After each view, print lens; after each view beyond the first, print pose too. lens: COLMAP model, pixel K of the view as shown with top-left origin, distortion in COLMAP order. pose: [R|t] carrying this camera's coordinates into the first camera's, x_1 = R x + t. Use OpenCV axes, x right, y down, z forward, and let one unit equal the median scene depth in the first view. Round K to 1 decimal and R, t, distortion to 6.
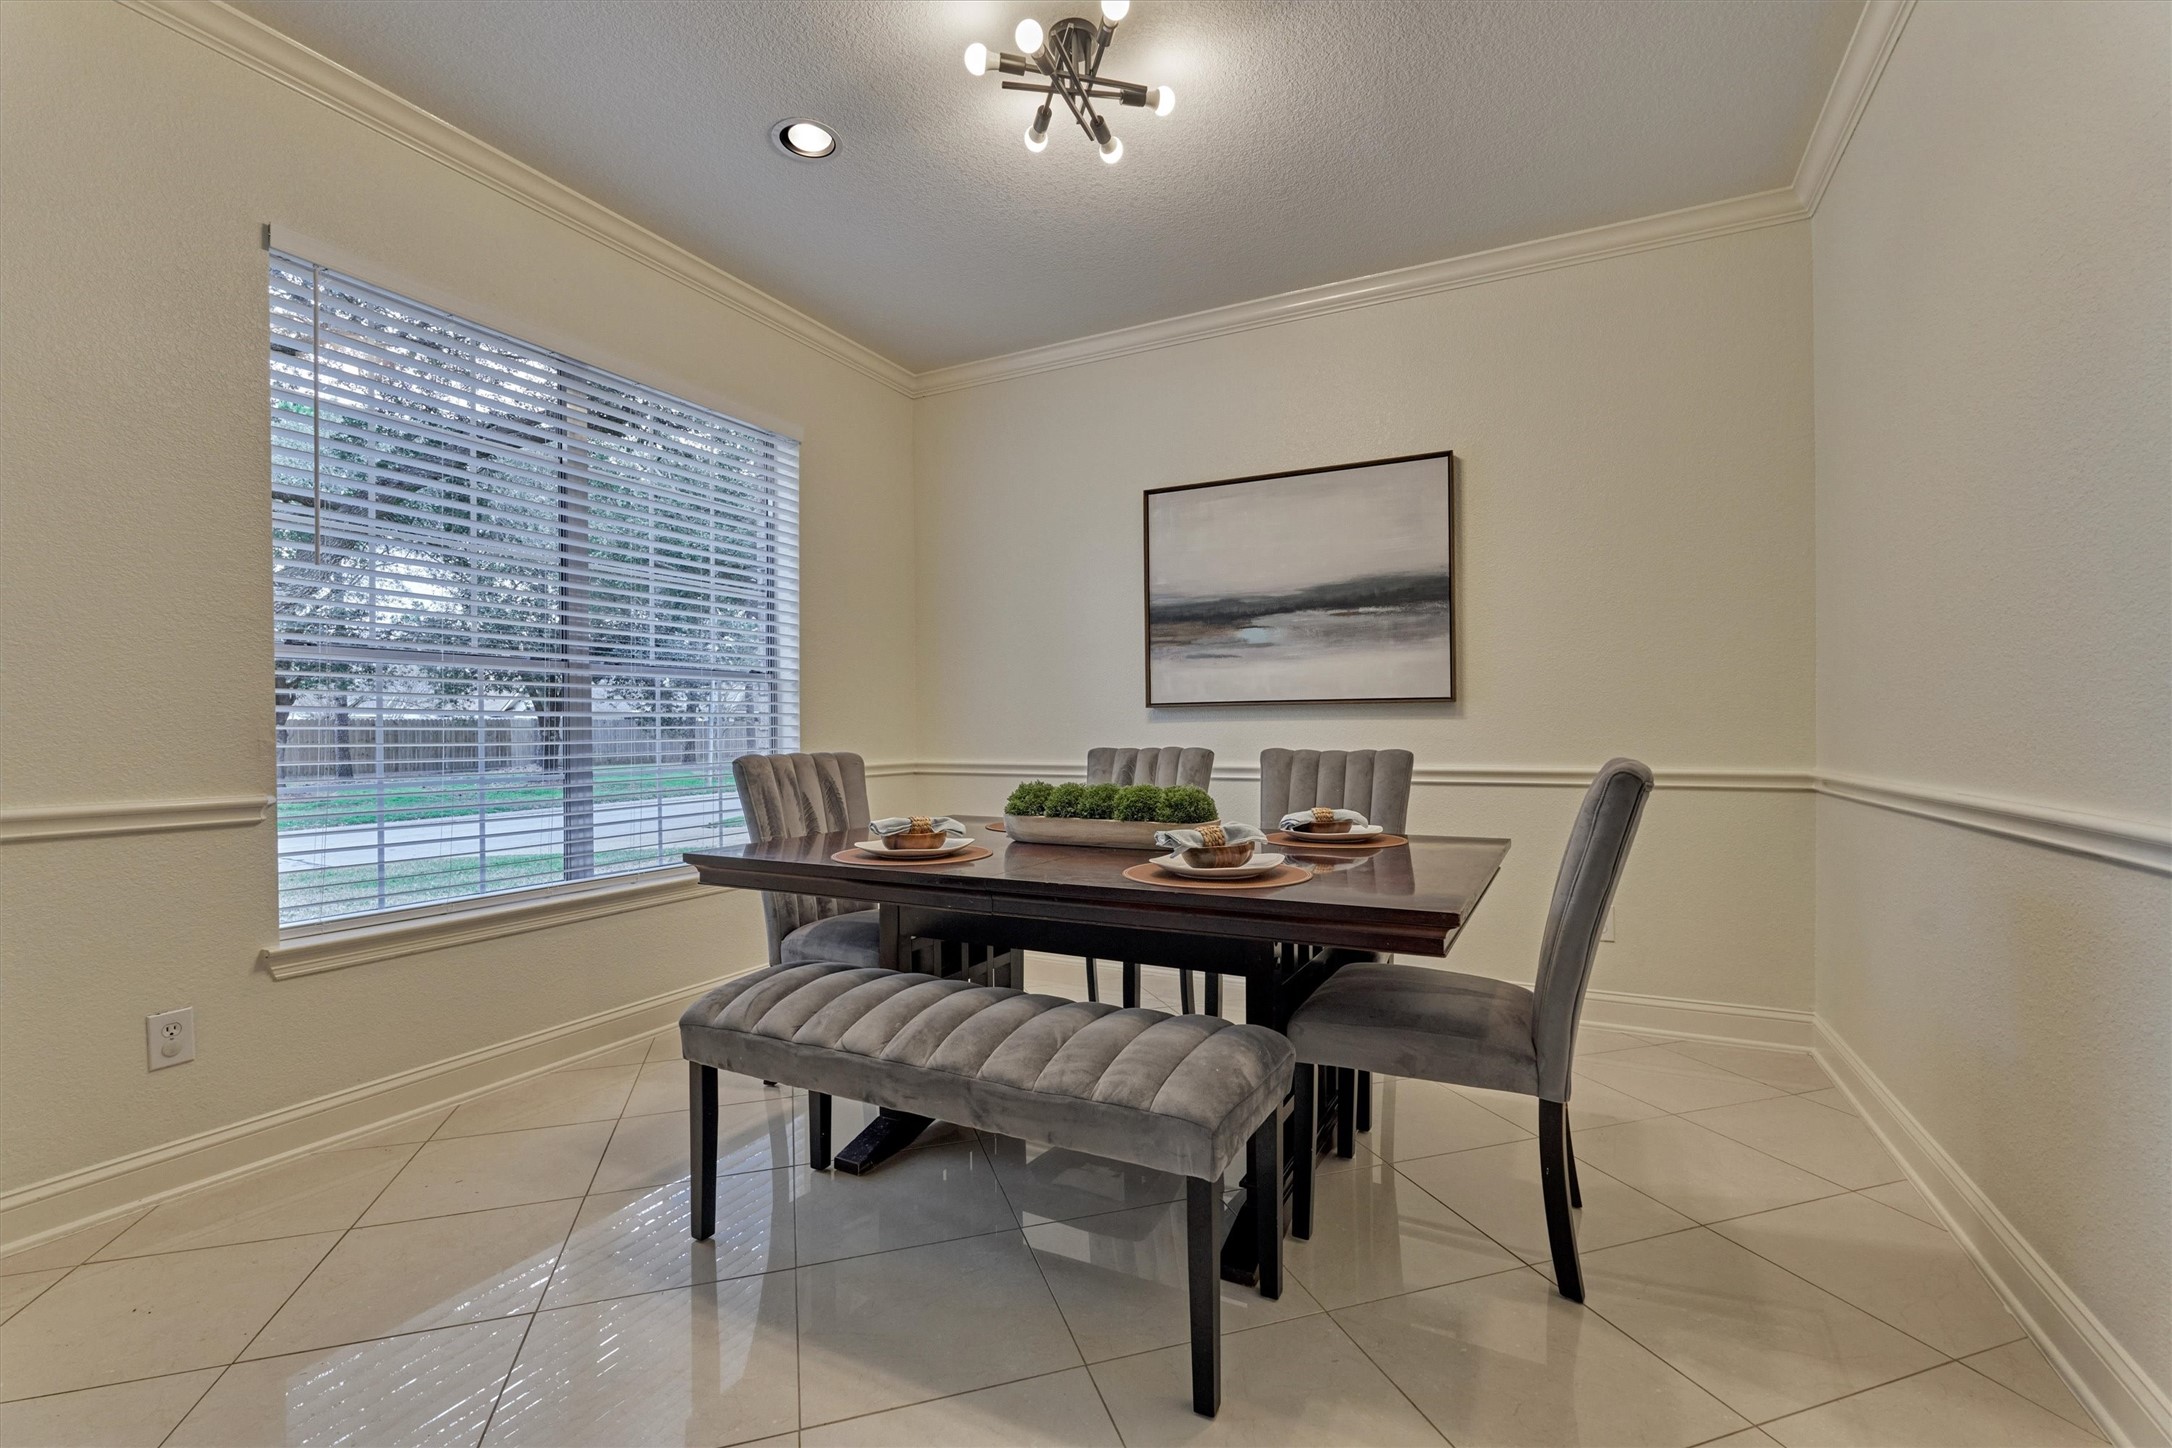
lens RADIAL K [[944.6, 0, 1087.7], [0, 944.6, 729.3], [0, 0, 1]] dist [-0.005945, -0.000206]
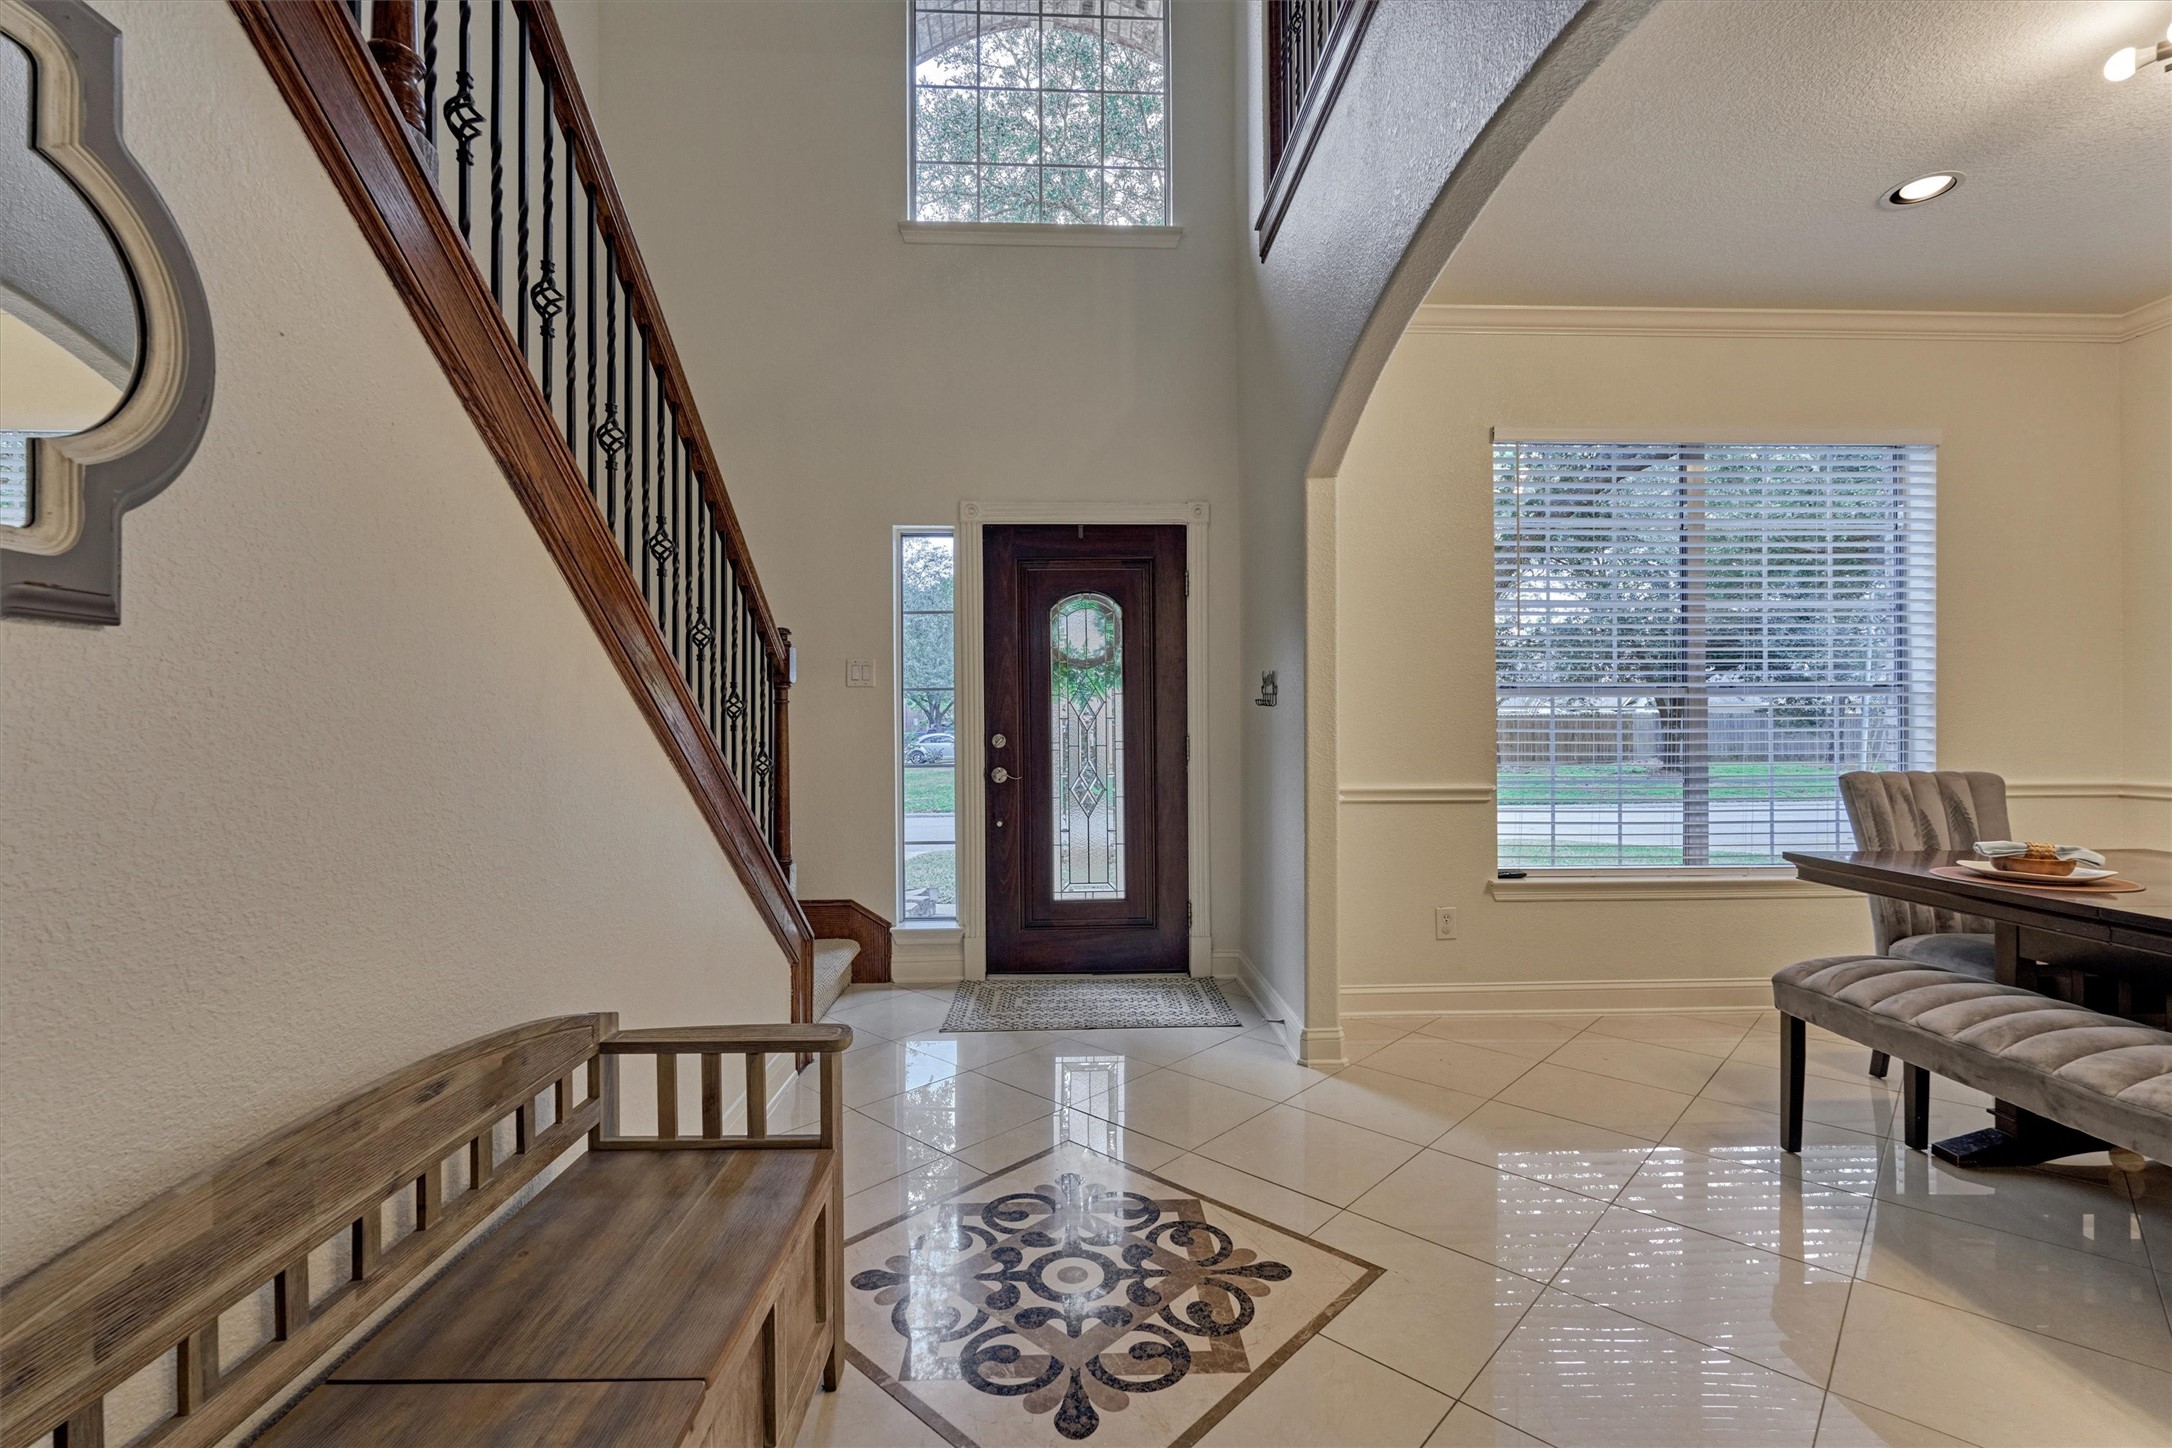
lens RADIAL K [[944.6, 0, 1087.7], [0, 944.6, 729.3], [0, 0, 1]] dist [-0.005945, -0.000206]
pose [[0.477259, 0.006404, -0.878739, 0.190009], [0.000341, 0.999972, 0.007473, -0.032991], [0.878763, -0.003866, 0.477244, -0.333886]]
